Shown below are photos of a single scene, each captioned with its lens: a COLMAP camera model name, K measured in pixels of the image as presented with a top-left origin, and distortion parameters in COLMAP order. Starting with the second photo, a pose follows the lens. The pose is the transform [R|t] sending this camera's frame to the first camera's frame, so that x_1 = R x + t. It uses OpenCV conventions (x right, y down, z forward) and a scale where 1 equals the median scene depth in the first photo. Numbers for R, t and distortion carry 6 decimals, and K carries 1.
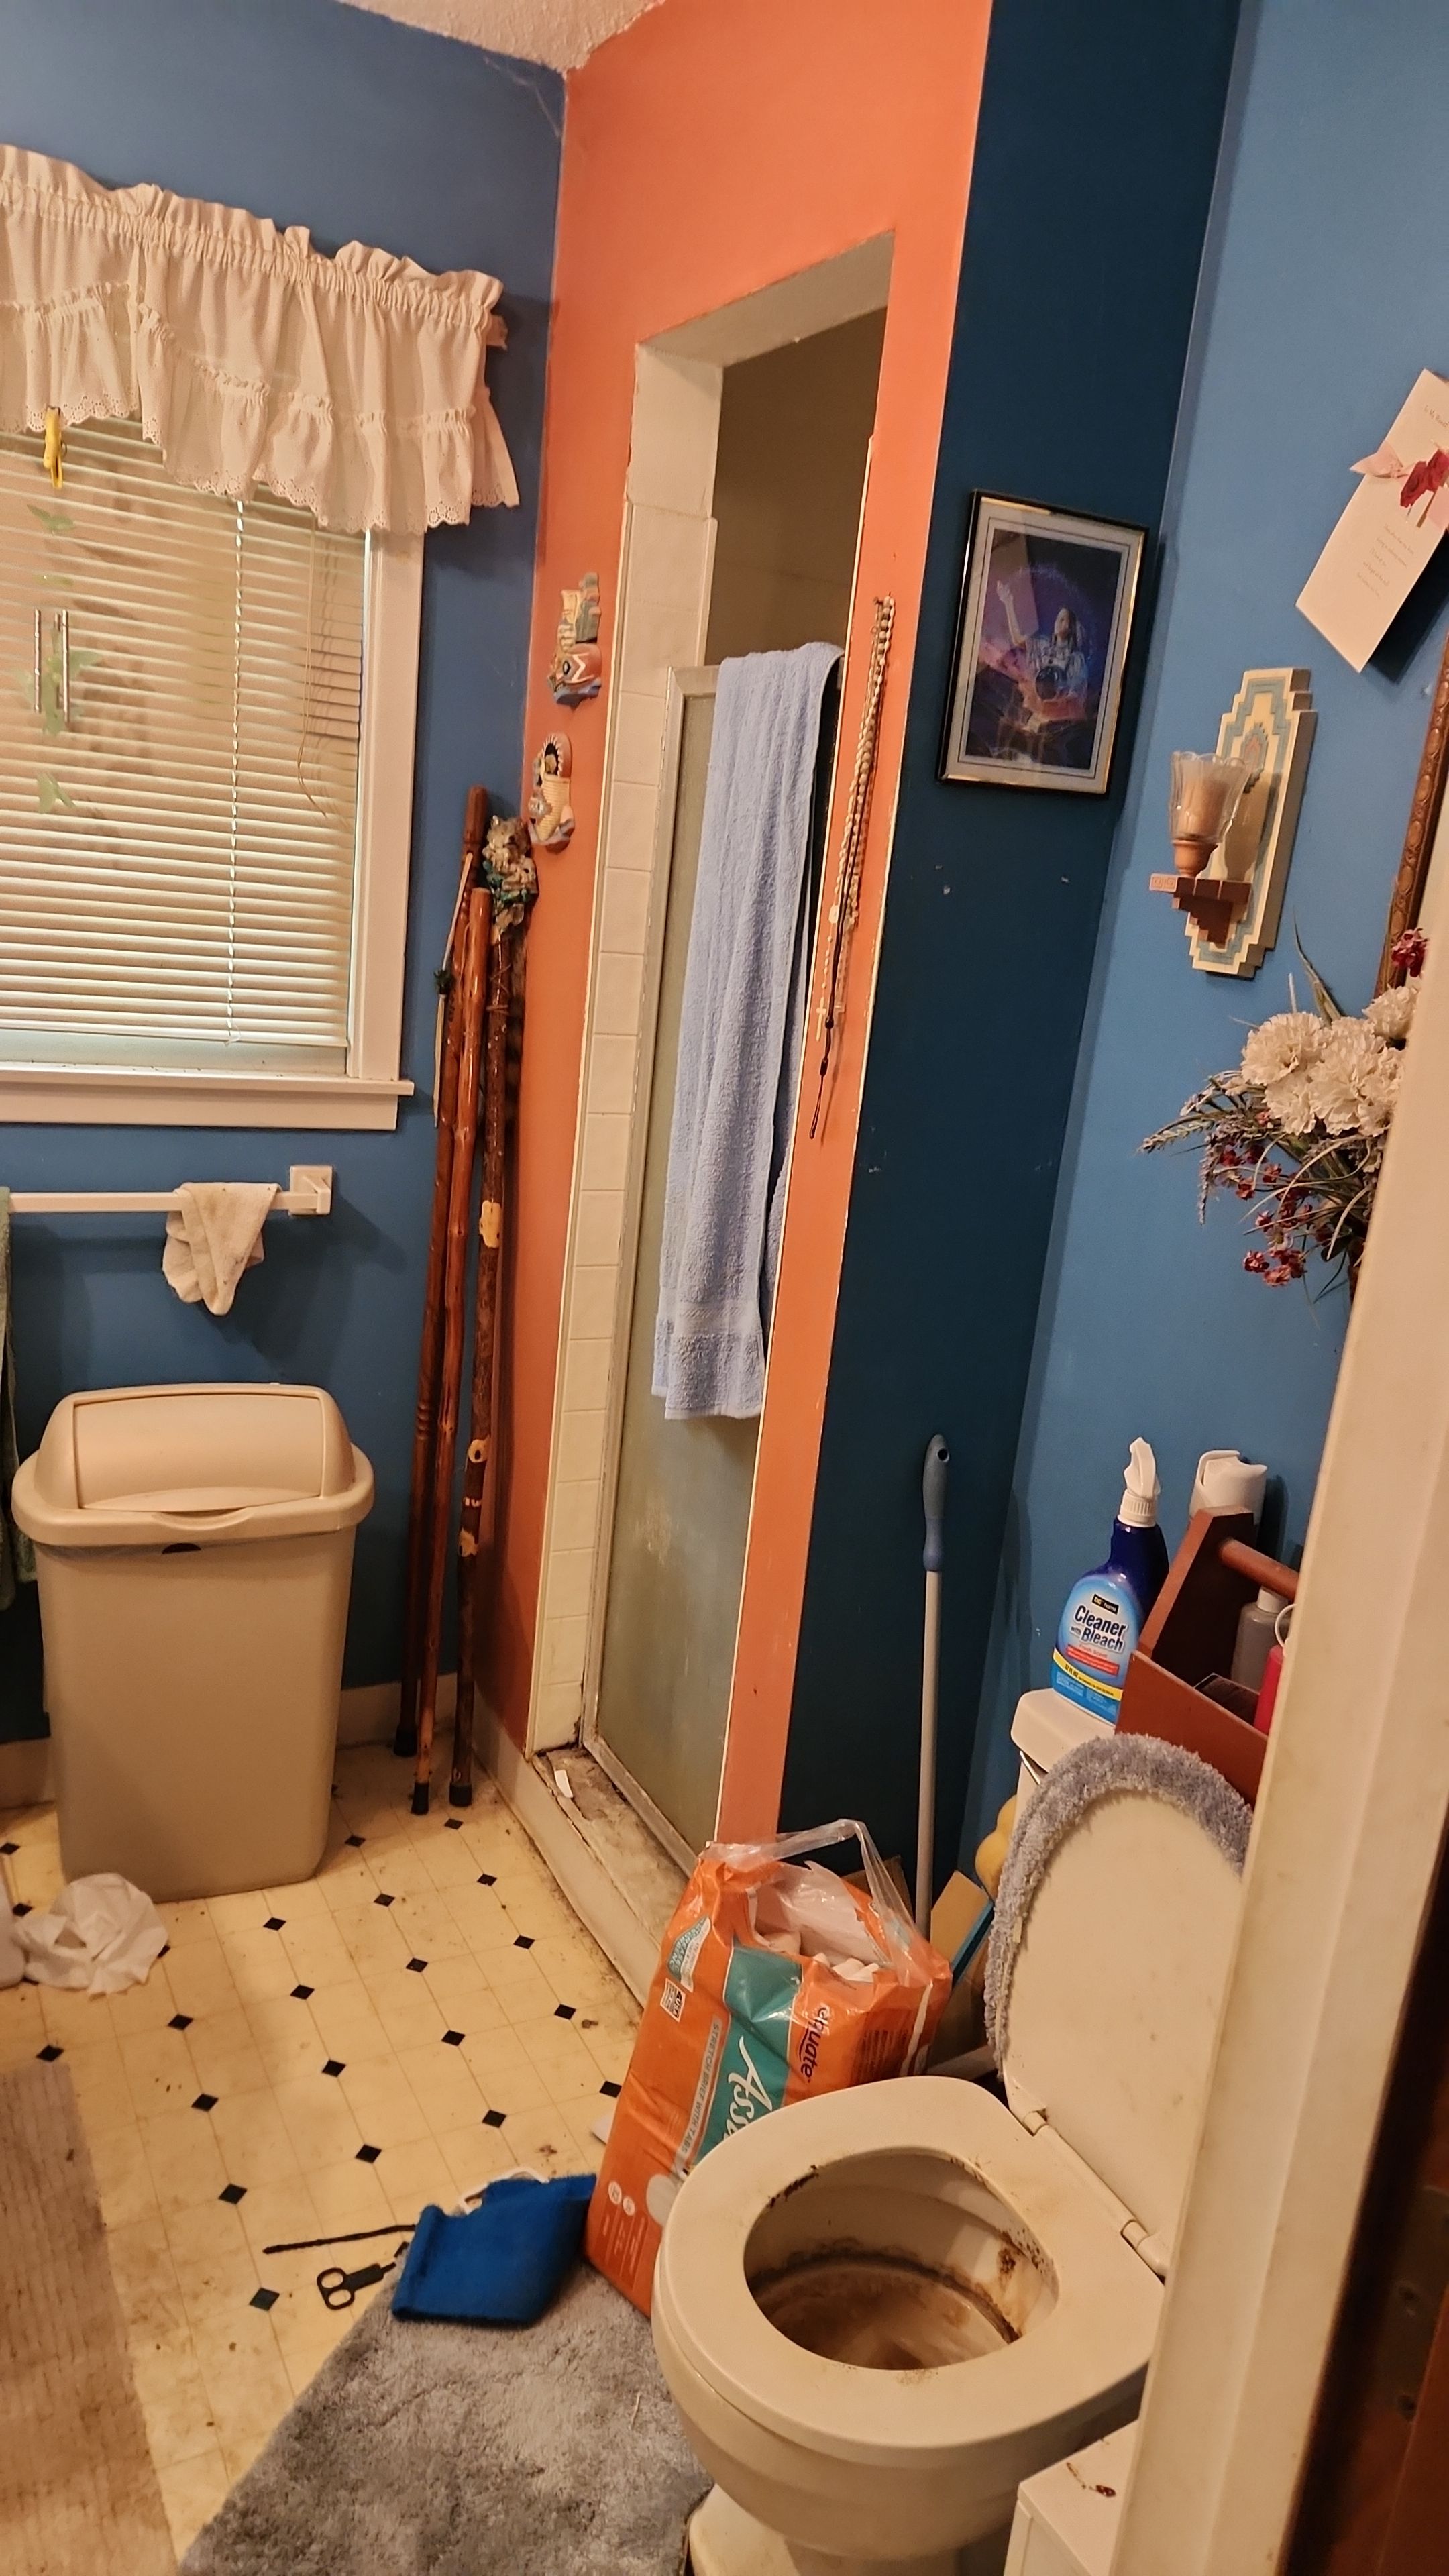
lens RADIAL K [[1714.5, 0, 755.6], [0, 1714.5, 1311.6], [0, 0, 1]] dist [0.066905, -0.062420]
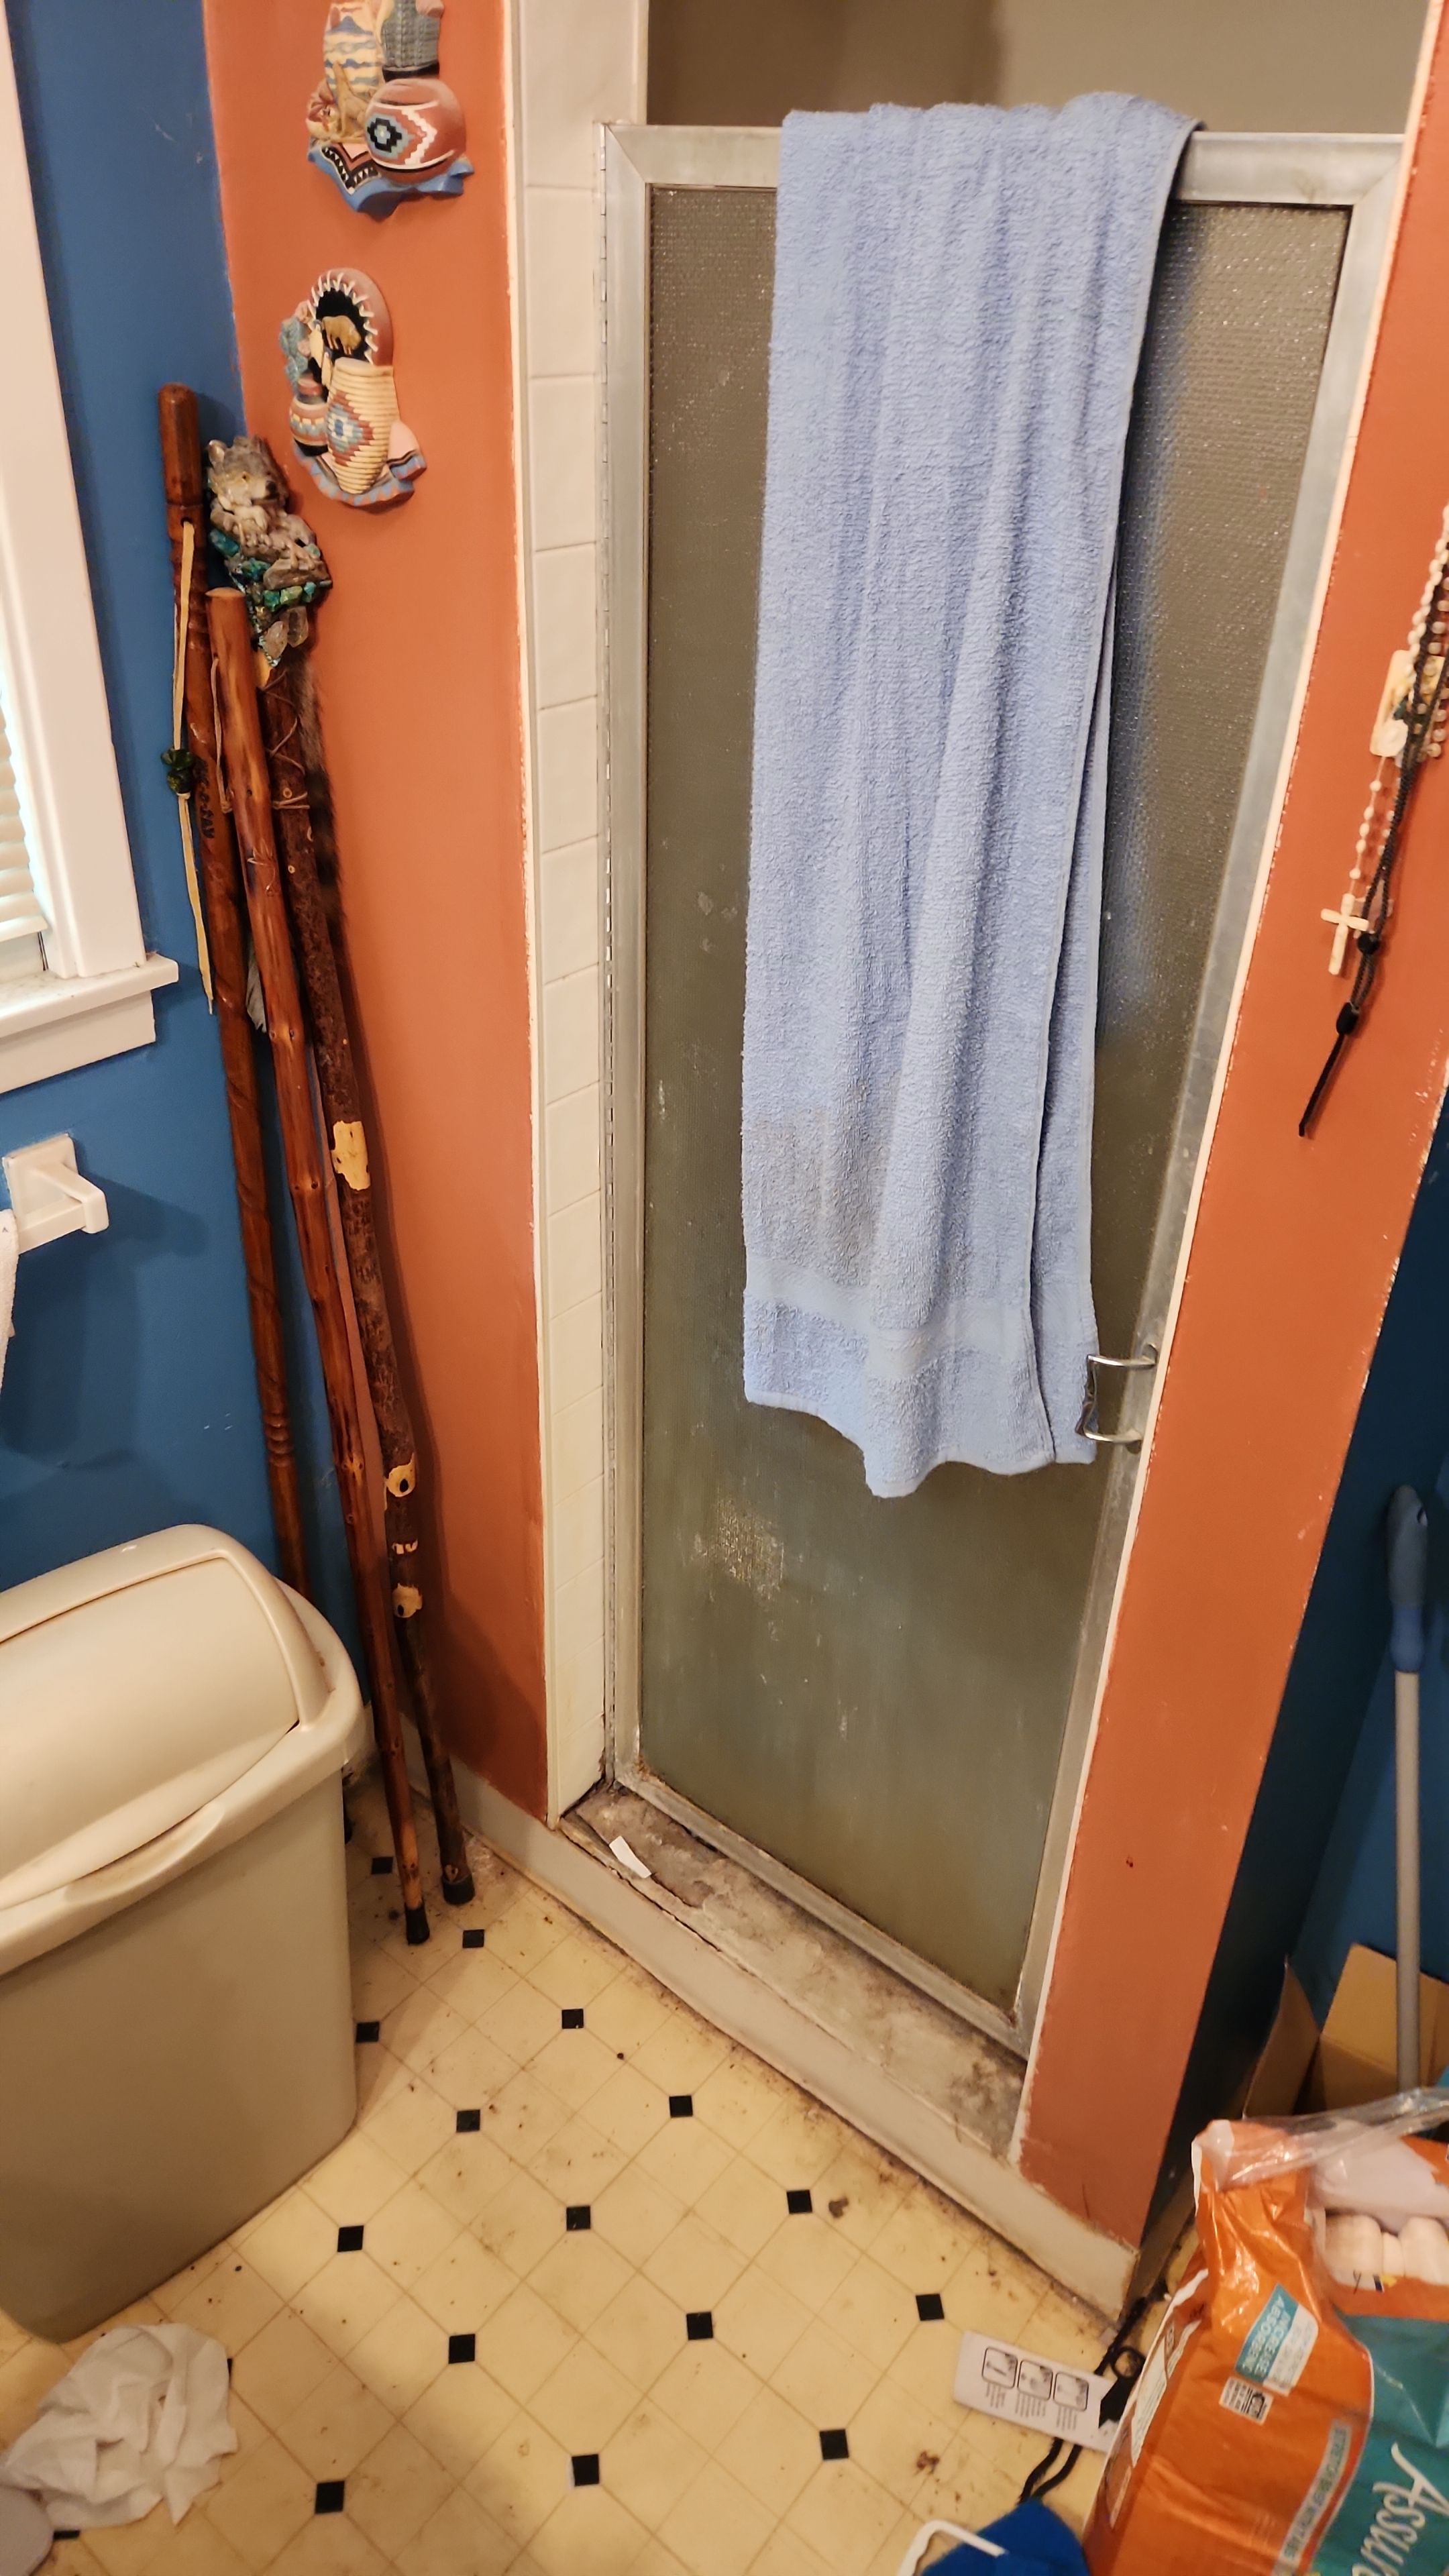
lens RADIAL K [[1714.5, 0, 719.7], [0, 1714.5, 1258.8], [0, 0, 1]] dist [0.066905, -0.062420]
pose [[0.920212, -0.261932, 0.290863, -0.254569], [0.162599, 0.931752, 0.324654, -0.223395], [-0.356050, -0.251456, 0.899999, 0.444795]]
